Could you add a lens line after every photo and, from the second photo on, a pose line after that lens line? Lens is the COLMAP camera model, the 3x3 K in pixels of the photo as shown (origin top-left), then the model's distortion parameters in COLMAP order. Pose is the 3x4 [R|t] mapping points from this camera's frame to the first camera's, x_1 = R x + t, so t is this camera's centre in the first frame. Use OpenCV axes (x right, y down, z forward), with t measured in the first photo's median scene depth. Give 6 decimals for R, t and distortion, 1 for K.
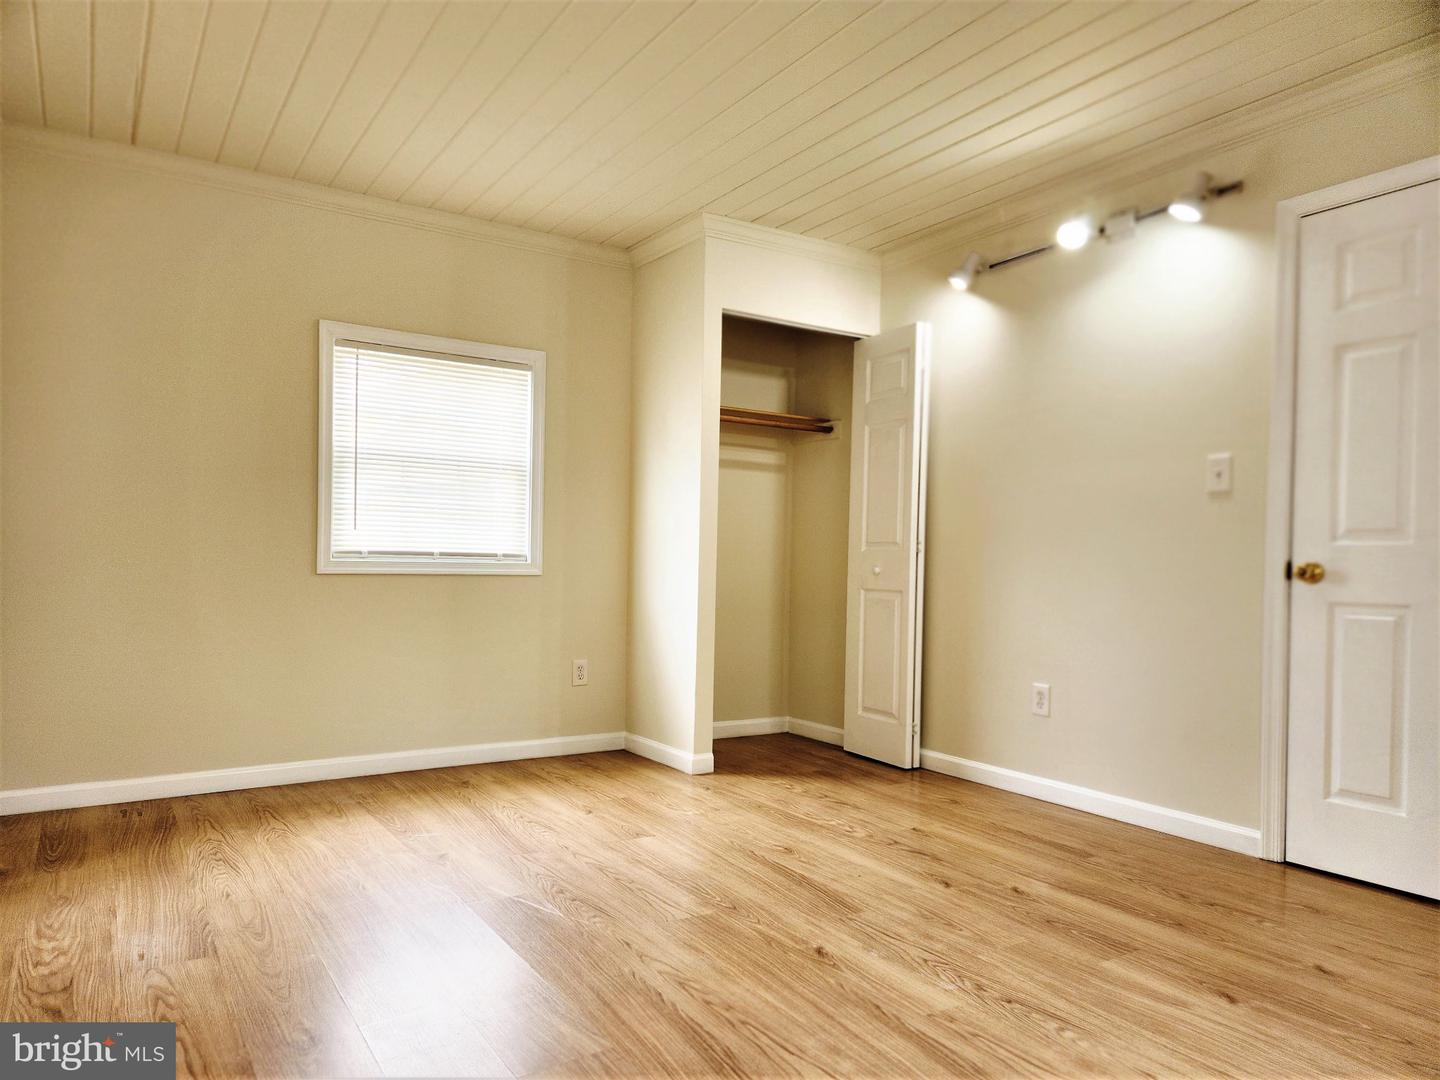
lens RADIAL K [[979.0, 0, 698.3], [0, 979.0, 600.5], [0, 0, 1]] dist [0.002053, -0.001309]
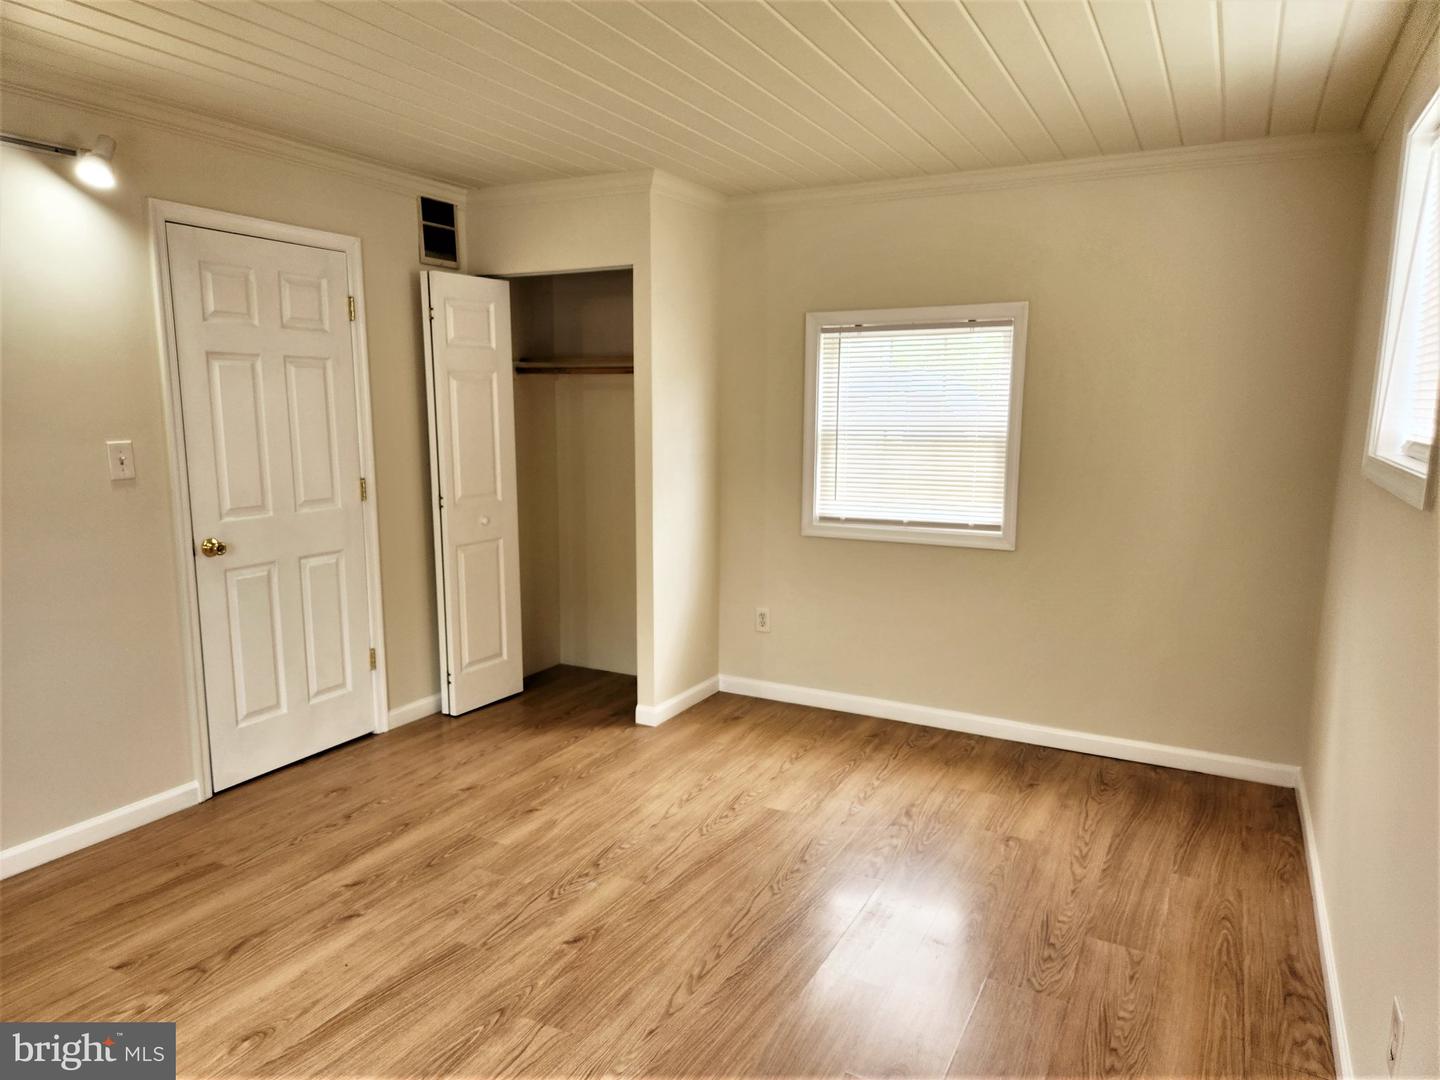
lens RADIAL K [[949.6, 0, 707.9], [0, 949.6, 567.8], [0, 0, 1]] dist [0.081726, -0.091162]
pose [[-0.511057, -0.168498, 0.842870, -0.809313], [0.015042, 0.978694, 0.204771, -0.289428], [-0.859415, 0.117329, -0.497634, 1.339823]]
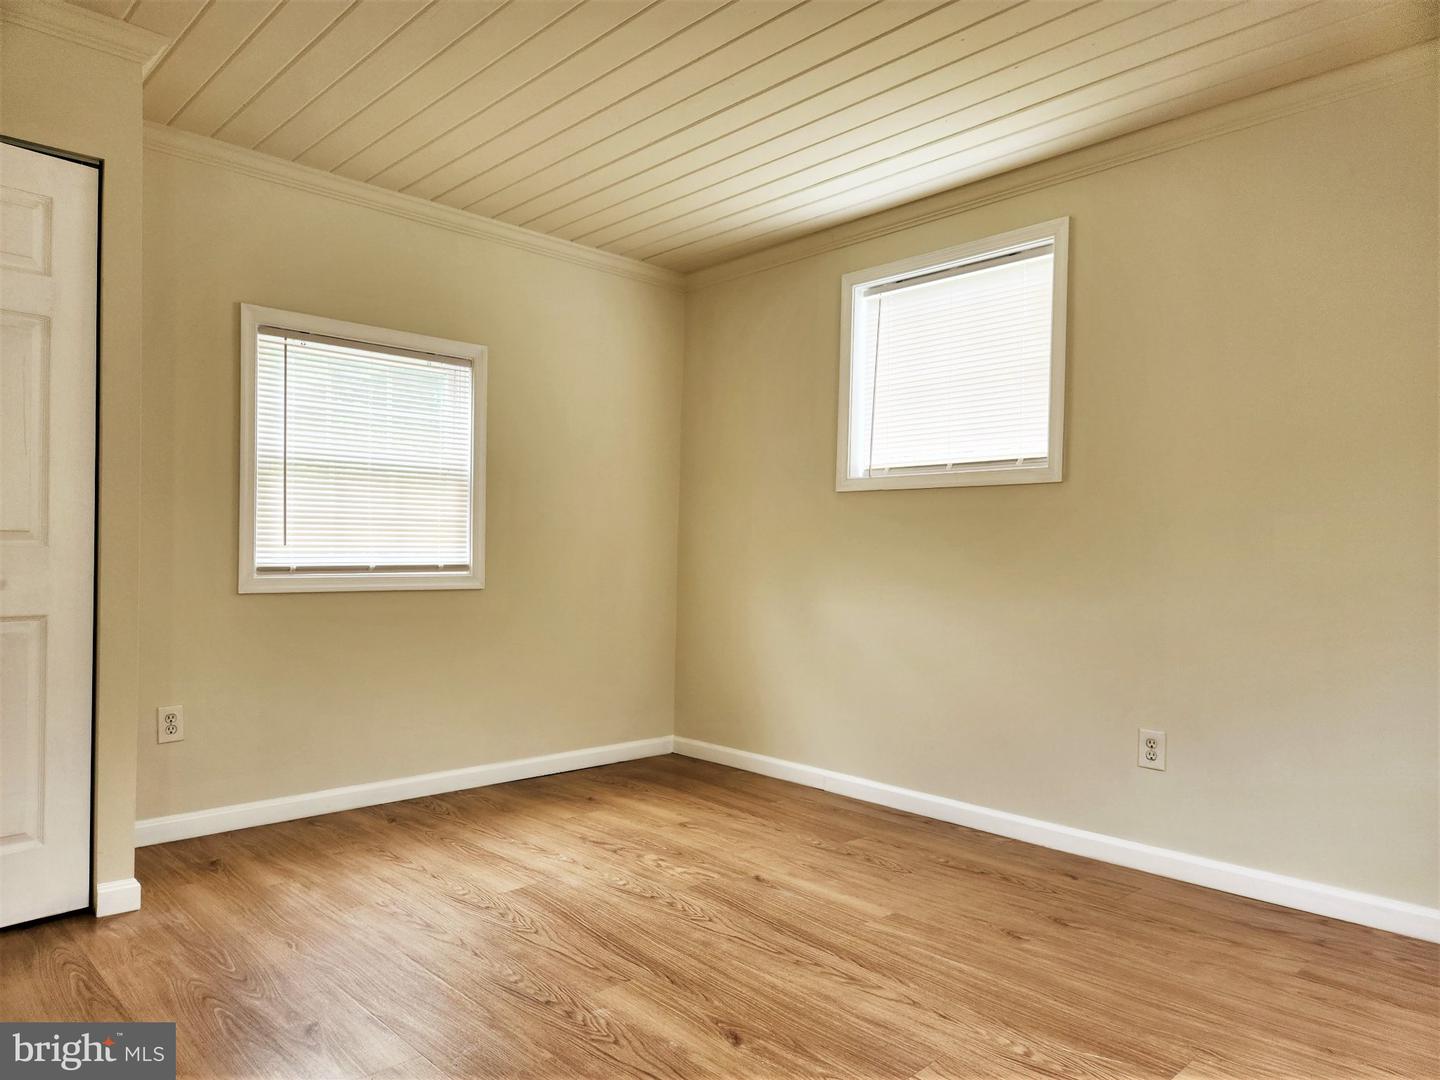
lens RADIAL K [[949.6, 0, 707.9], [0, 949.6, 567.8], [0, 0, 1]] dist [0.081726, -0.091162]
pose [[-0.980465, -0.028963, -0.194551, 0.317896], [-0.039482, 0.997948, 0.050409, -0.096266], [0.192691, 0.057106, -0.979596, 1.761066]]
